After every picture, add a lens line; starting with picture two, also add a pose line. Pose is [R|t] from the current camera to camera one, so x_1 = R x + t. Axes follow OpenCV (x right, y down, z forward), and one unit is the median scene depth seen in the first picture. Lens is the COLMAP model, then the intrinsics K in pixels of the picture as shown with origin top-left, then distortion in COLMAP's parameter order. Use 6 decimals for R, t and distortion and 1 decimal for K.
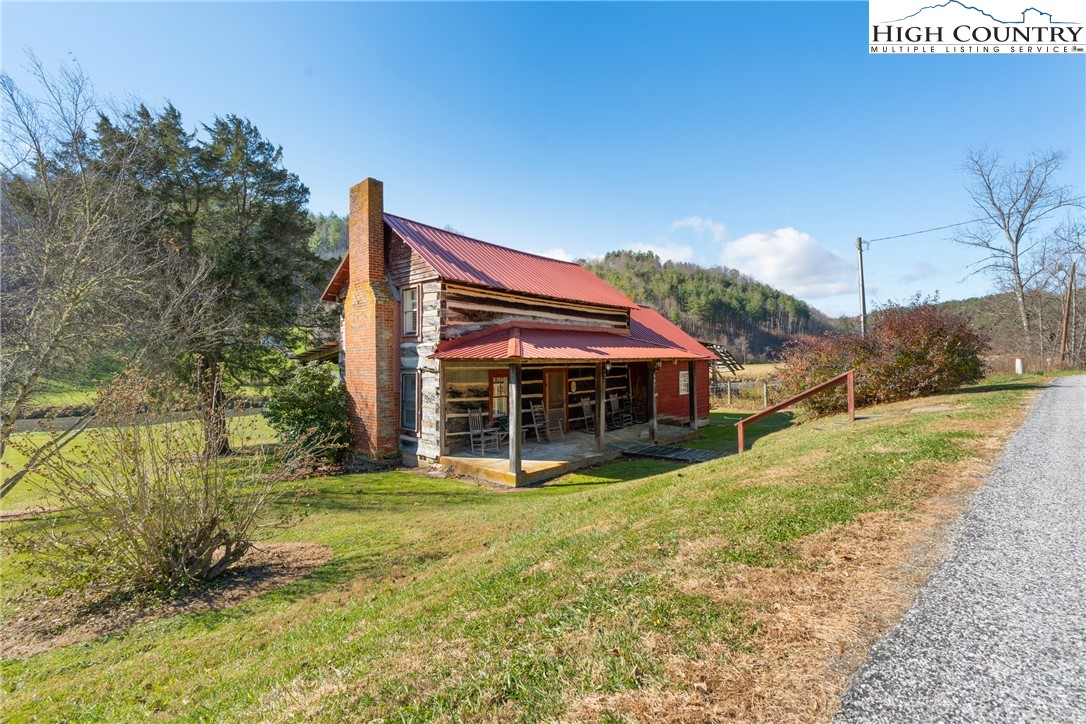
lens RADIAL K [[491.7, 0, 538.7], [0, 491.7, 356.4], [0, 0, 1]] dist [-0.001712, 0.000101]
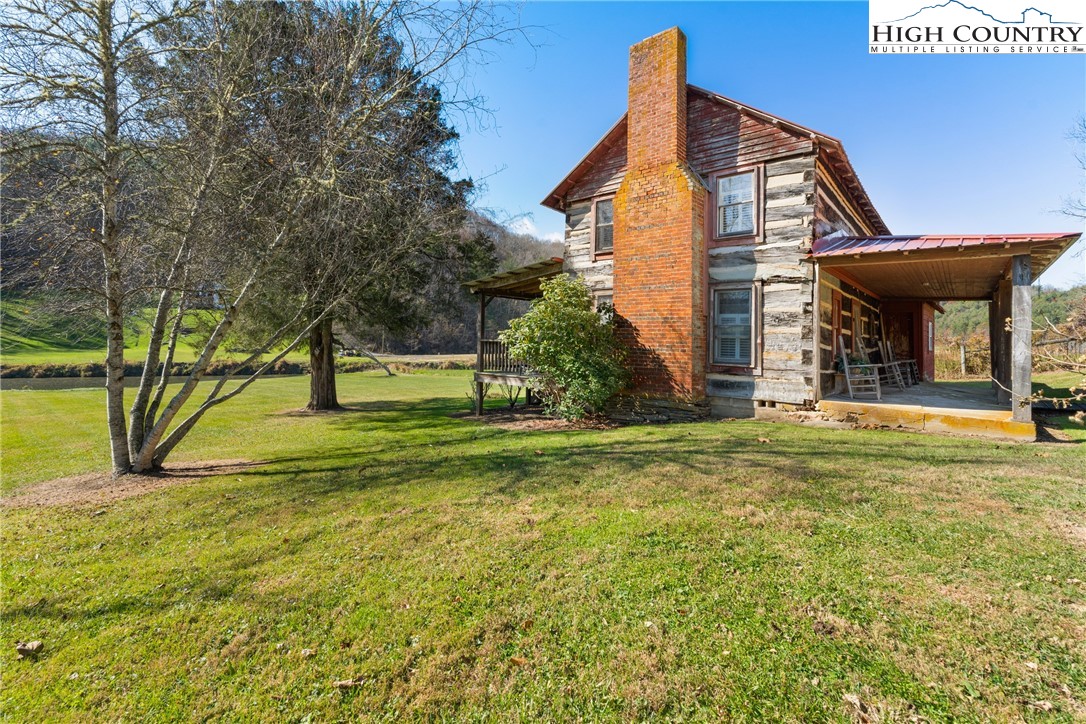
lens RADIAL K [[507.8, 0, 534.7], [0, 507.8, 314.2], [0, 0, 1]] dist [-0.001553, 0.000158]
pose [[0.999189, 0.034966, 0.019985, -0.576867], [-0.034042, 0.998415, -0.044810, 0.118118], [-0.021521, 0.044093, 0.998796, 0.261334]]
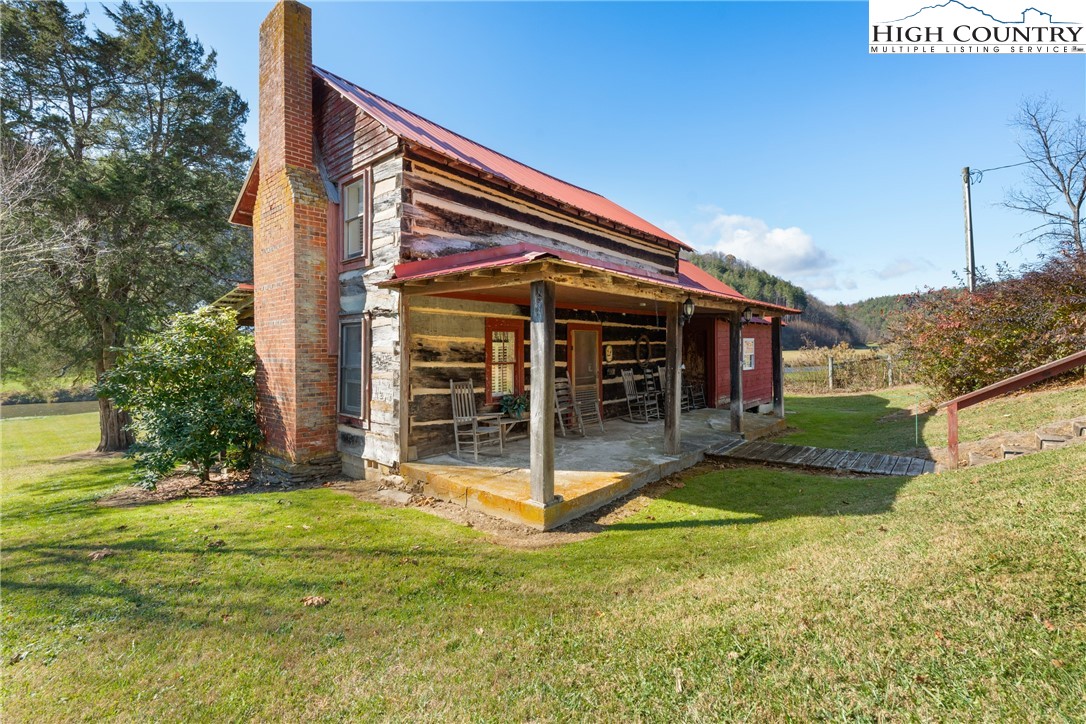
lens RADIAL K [[500.6, 0, 537.1], [0, 500.6, 348.3], [0, 0, 1]] dist [-0.001991, -0.000139]
pose [[0.999847, 0.002815, 0.017279, -0.049529], [-0.002936, 0.999971, 0.007021, 0.062214], [-0.017259, -0.007071, 0.999826, 0.393300]]
